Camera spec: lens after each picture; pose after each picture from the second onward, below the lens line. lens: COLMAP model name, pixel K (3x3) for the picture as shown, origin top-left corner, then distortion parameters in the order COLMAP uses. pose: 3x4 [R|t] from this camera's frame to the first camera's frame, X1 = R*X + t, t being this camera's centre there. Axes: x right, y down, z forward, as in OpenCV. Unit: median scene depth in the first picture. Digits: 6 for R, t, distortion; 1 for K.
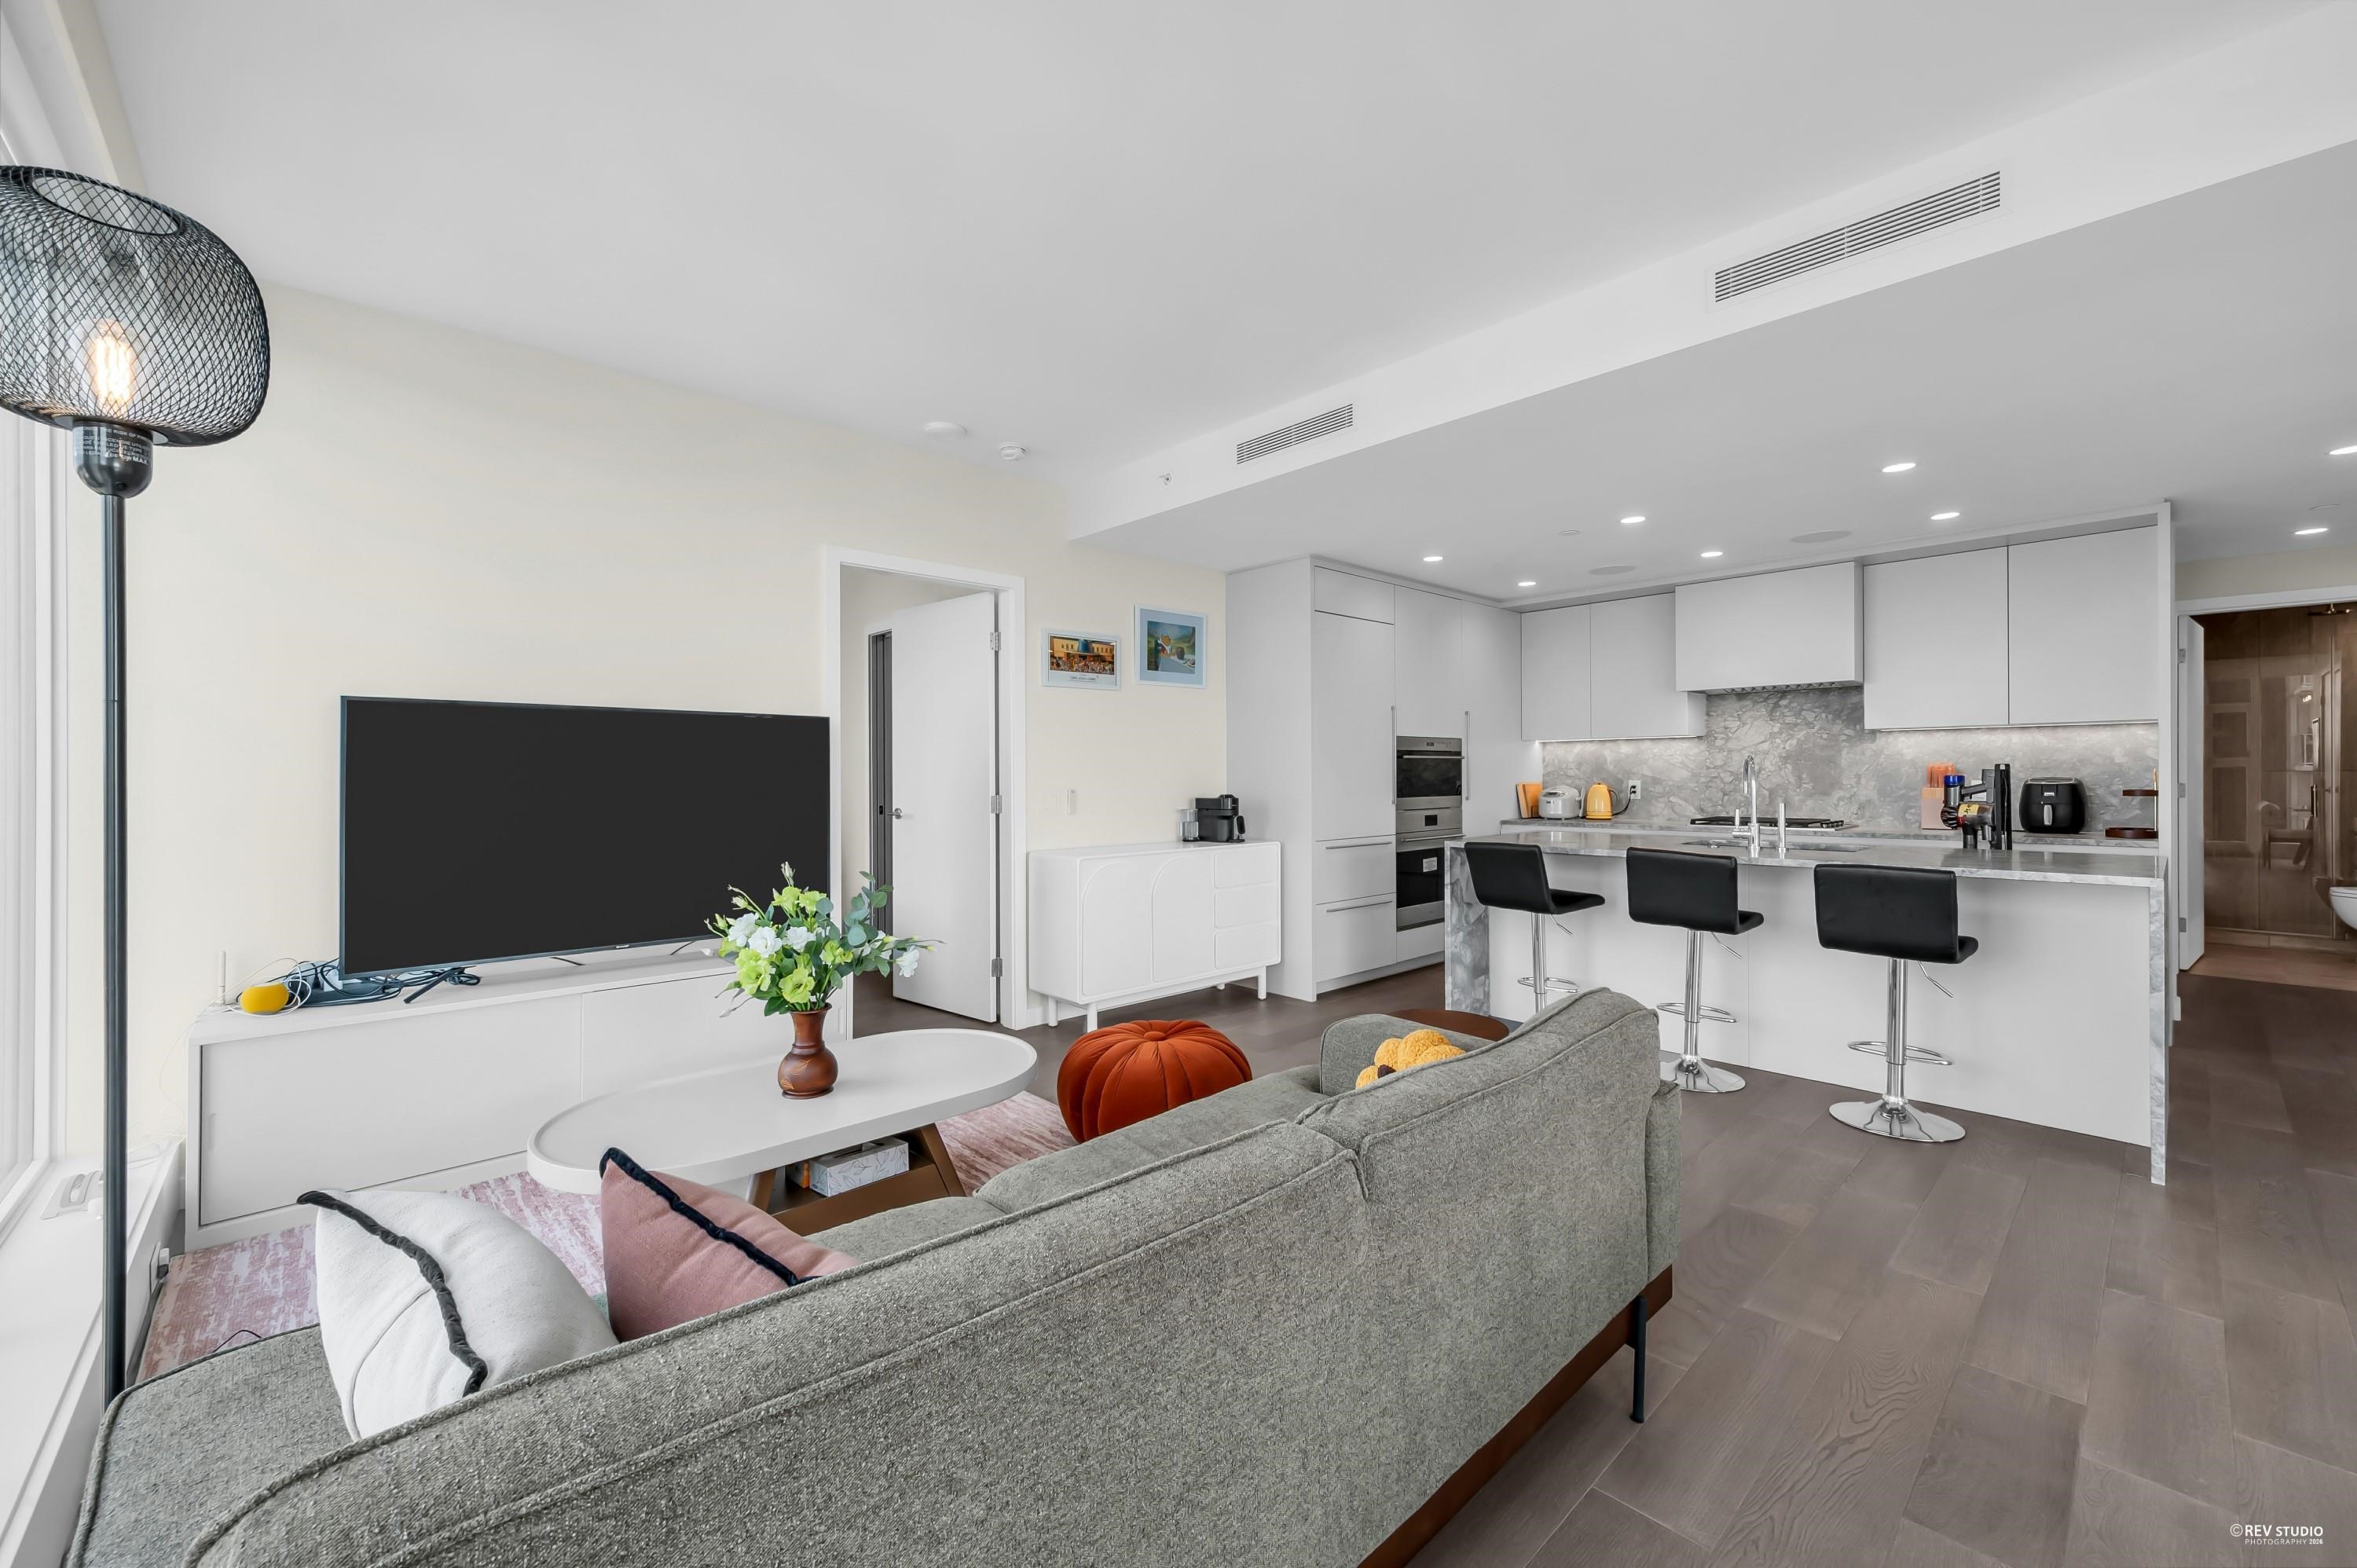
lens RADIAL K [[938.5, 0, 1180.1], [0, 938.5, 777.9], [0, 0, 1]] dist [0.000553, 0.000896]
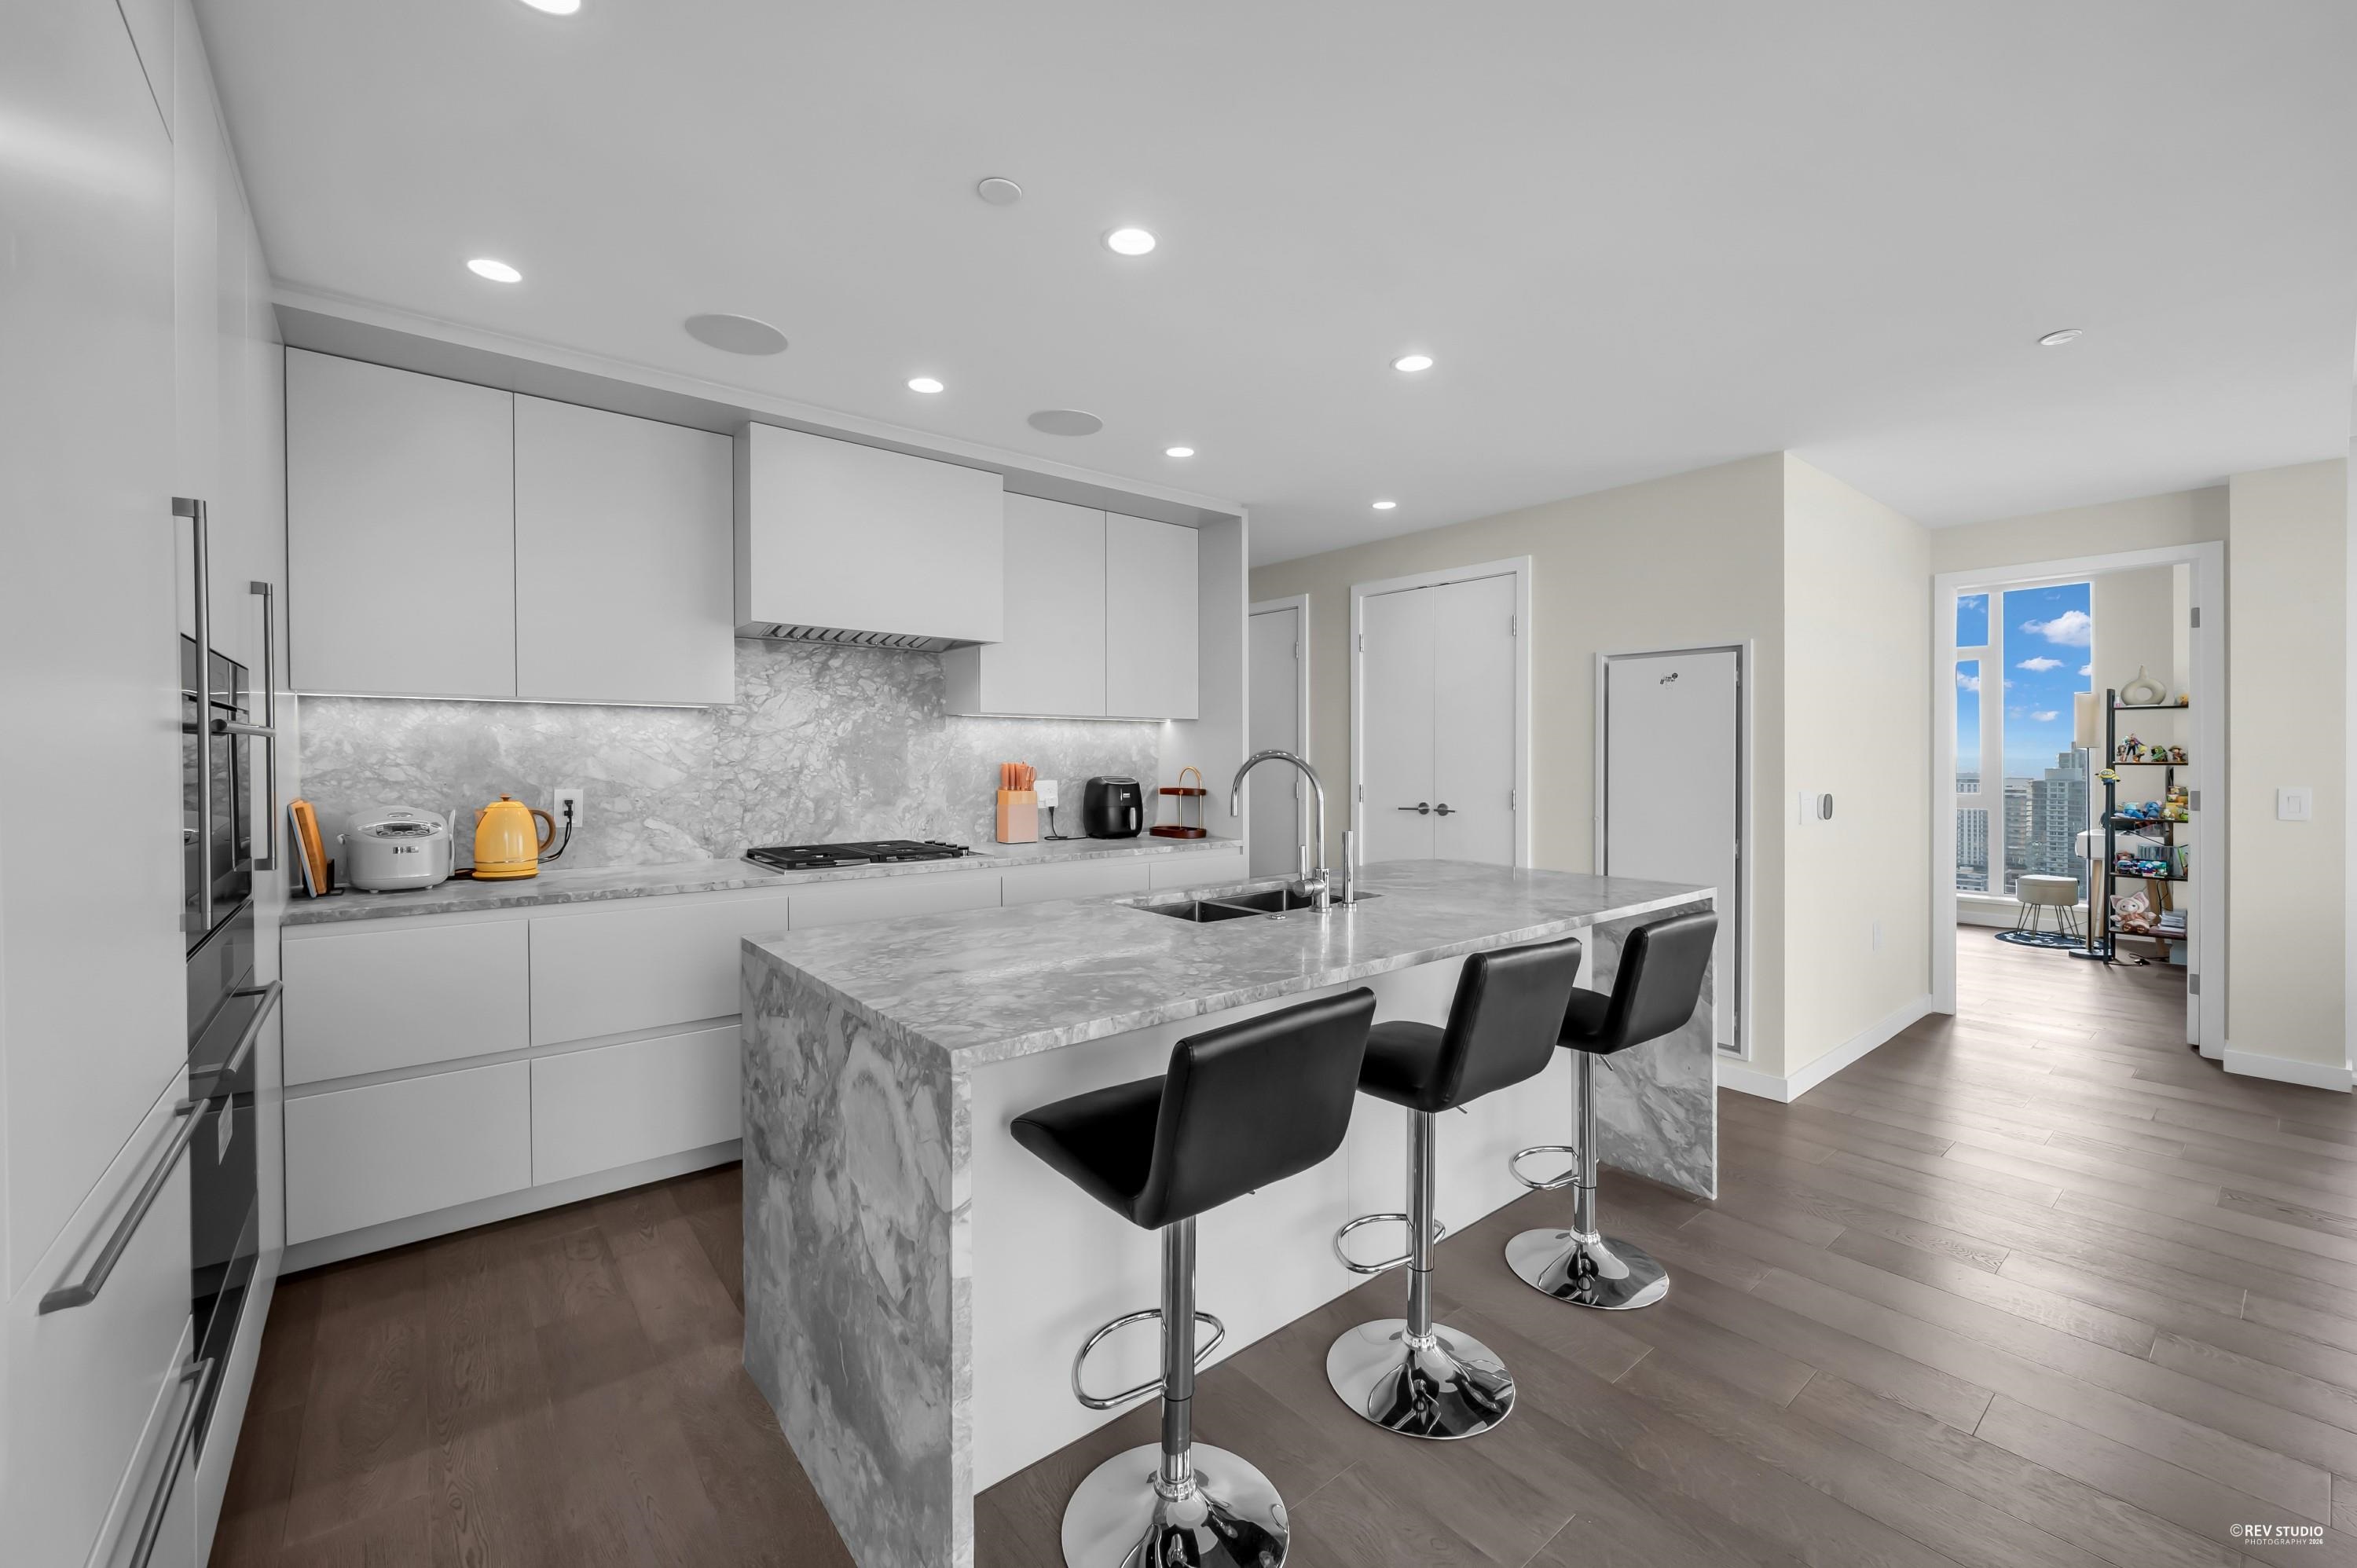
lens RADIAL K [[950.0, 0, 1194.1], [0, 950.0, 770.2], [0, 0, 1]] dist [0.004854, -0.001470]
pose [[0.057013, -0.007547, 0.998345, 0.010950], [0.002737, 0.999969, 0.007403, -0.012009], [-0.998370, 0.002310, 0.057032, 0.766703]]
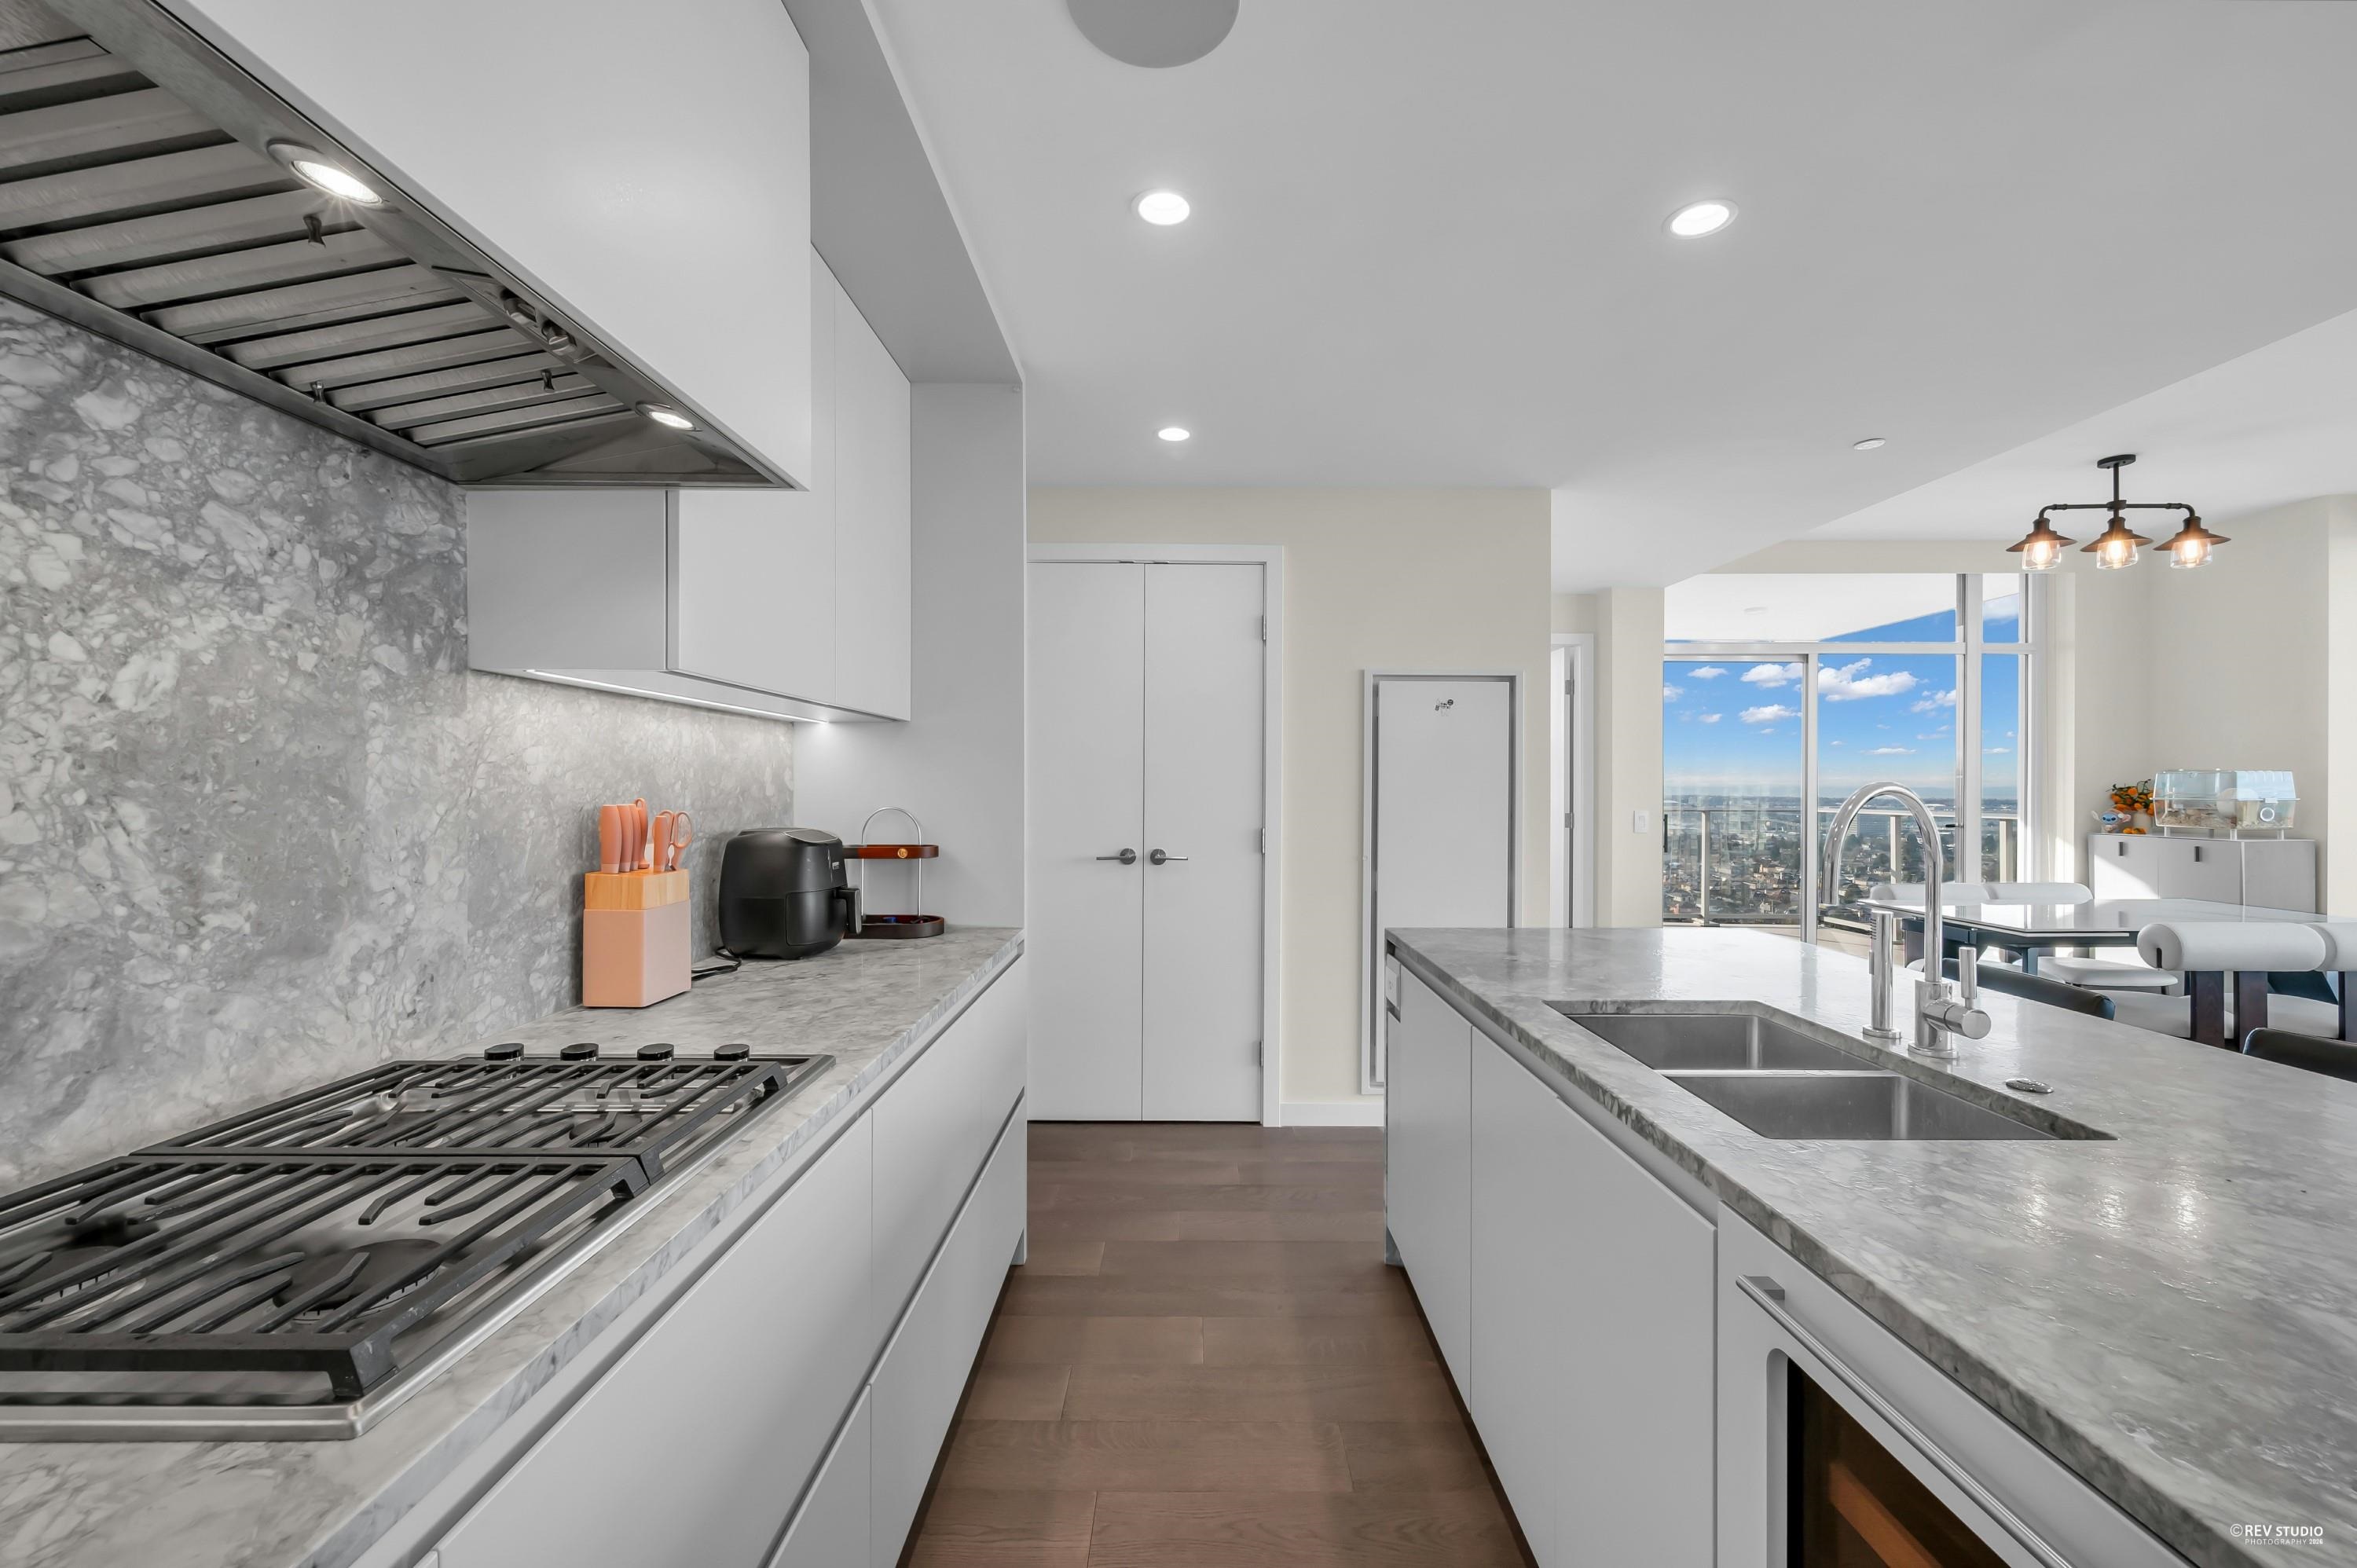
lens RADIAL K [[938.5, 0, 1198.1], [0, 938.5, 786.7], [0, 0, 1]] dist [0.000553, 0.000896]
pose [[-0.741487, 0.003694, 0.670957, 0.426164], [0.004341, 0.999990, -0.000708, -0.017235], [-0.670953, 0.002388, -0.741496, 1.059457]]
